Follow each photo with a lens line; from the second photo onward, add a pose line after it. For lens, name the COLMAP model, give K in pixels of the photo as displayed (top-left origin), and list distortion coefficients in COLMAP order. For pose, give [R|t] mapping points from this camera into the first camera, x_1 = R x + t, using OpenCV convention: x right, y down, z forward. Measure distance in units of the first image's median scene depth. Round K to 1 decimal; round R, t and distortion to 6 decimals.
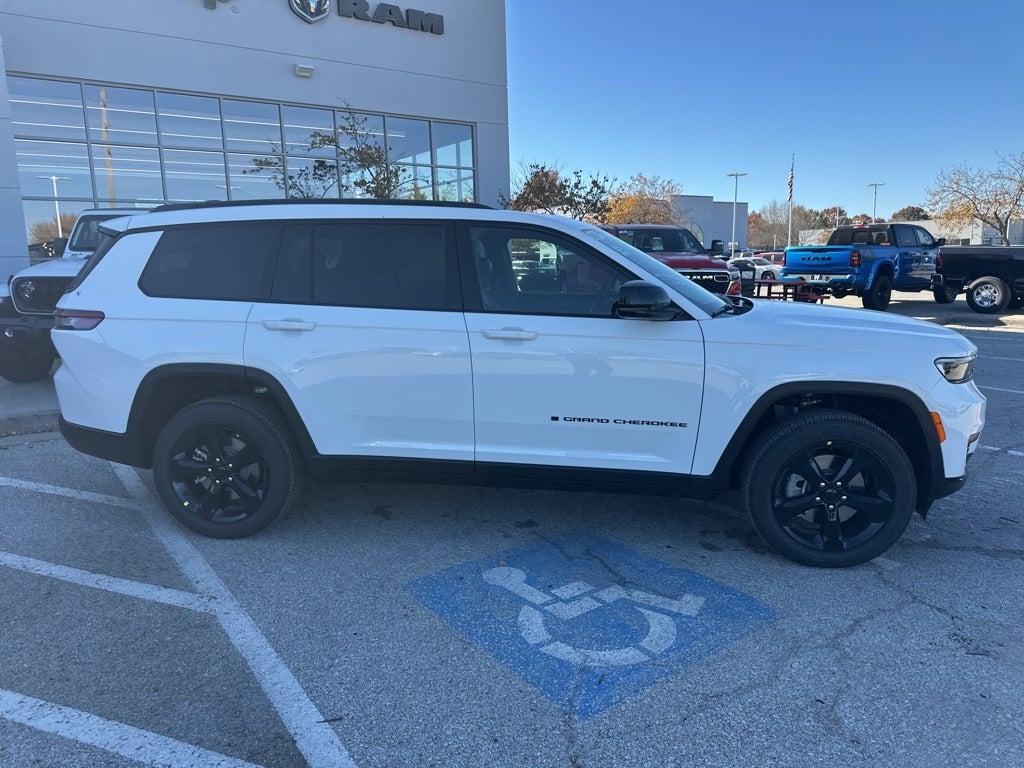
lens RADIAL K [[720.9, 0, 511.8], [0, 720.9, 384.3], [0, 0, 1]] dist [0.038081, -0.047930]
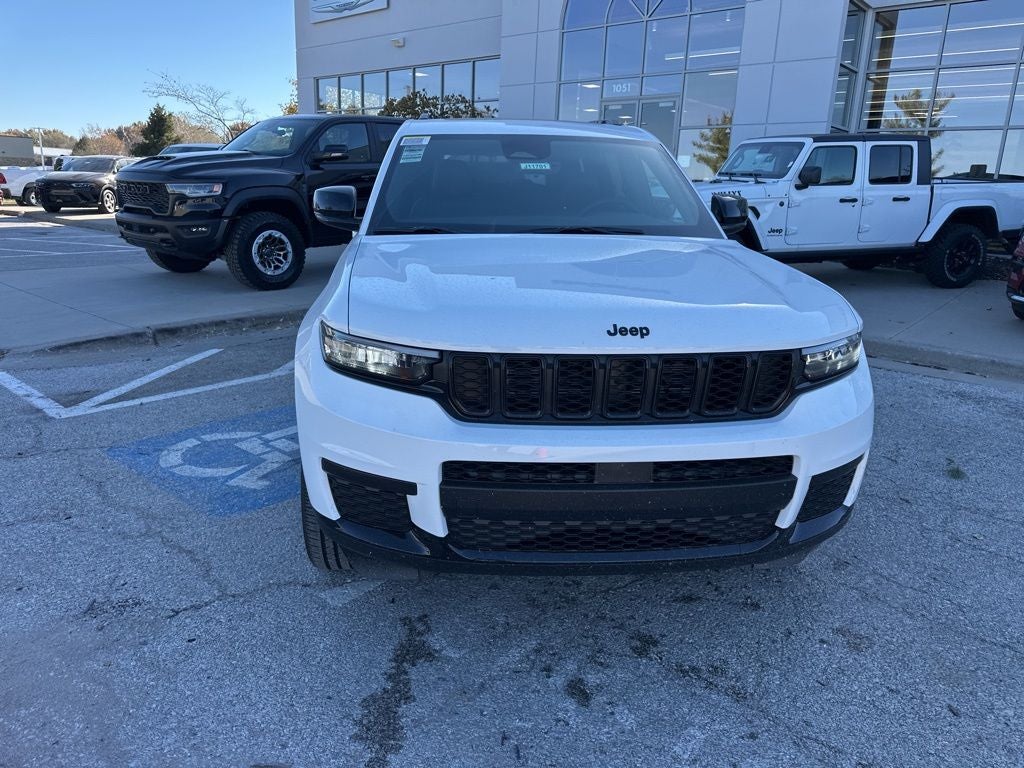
lens RADIAL K [[720.9, 0, 510.5], [0, 720.9, 386.7], [0, 0, 1]] dist [0.038081, -0.047930]
pose [[0.220594, 0.278837, -0.934659, 1.149004], [-0.202024, 0.950547, 0.235896, -0.153536], [0.954214, 0.136787, 0.266017, 0.924477]]
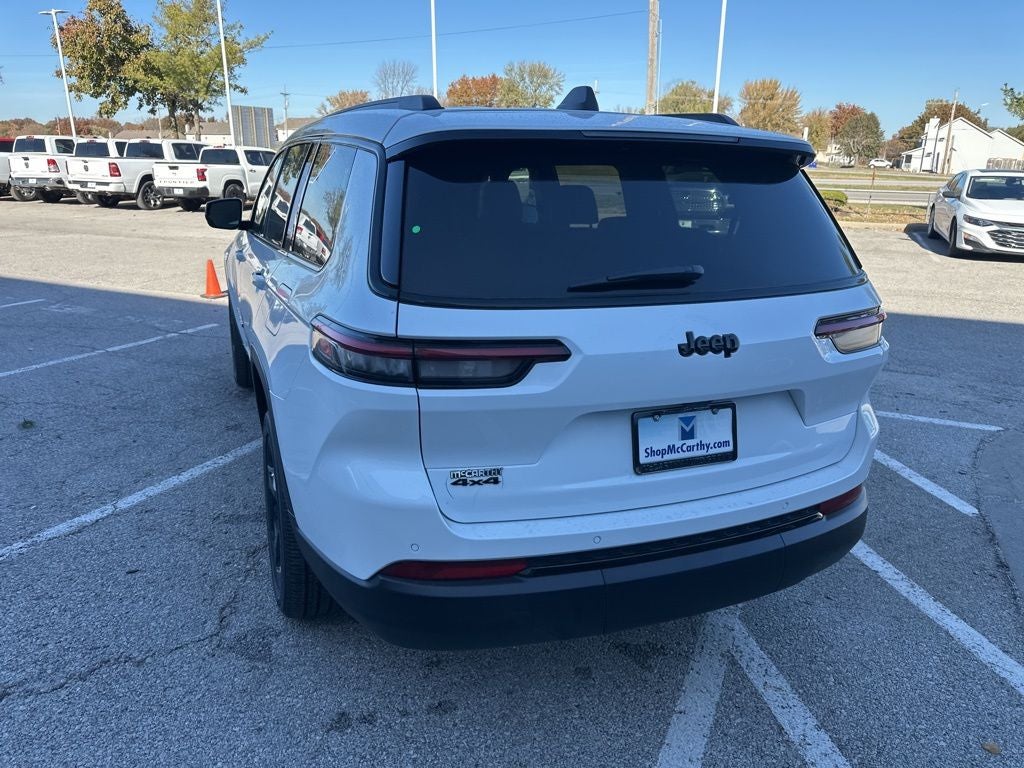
lens RADIAL K [[720.9, 0, 504.7], [0, 720.9, 376.9], [0, 0, 1]] dist [0.038081, -0.047930]
pose [[-0.484927, -0.244828, 0.839586, -1.043330], [0.142879, 0.924939, 0.352241, -0.312835], [-0.862805, 0.290770, -0.413547, 1.612843]]
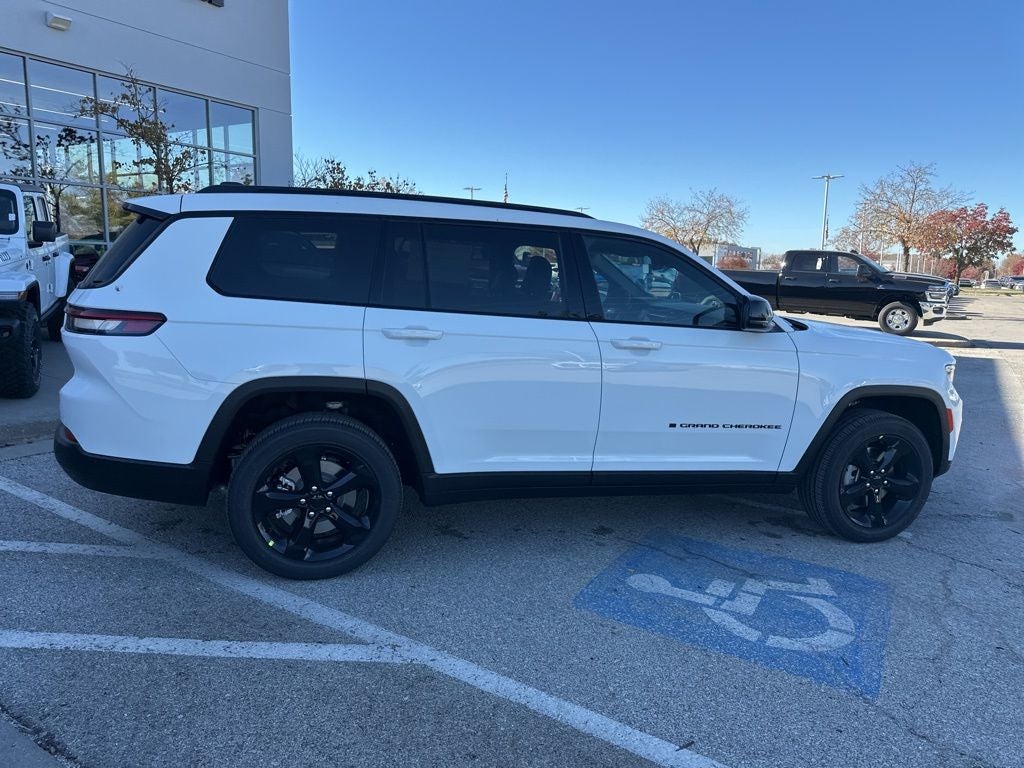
lens RADIAL K [[720.9, 0, 512.7], [0, 720.9, 381.2], [0, 0, 1]] dist [0.038081, -0.047930]
pose [[0.923144, -0.014515, 0.384181, -0.539960], [0.017673, 0.999833, -0.004691, -0.015102], [-0.384049, 0.011120, 0.923246, 0.123014]]
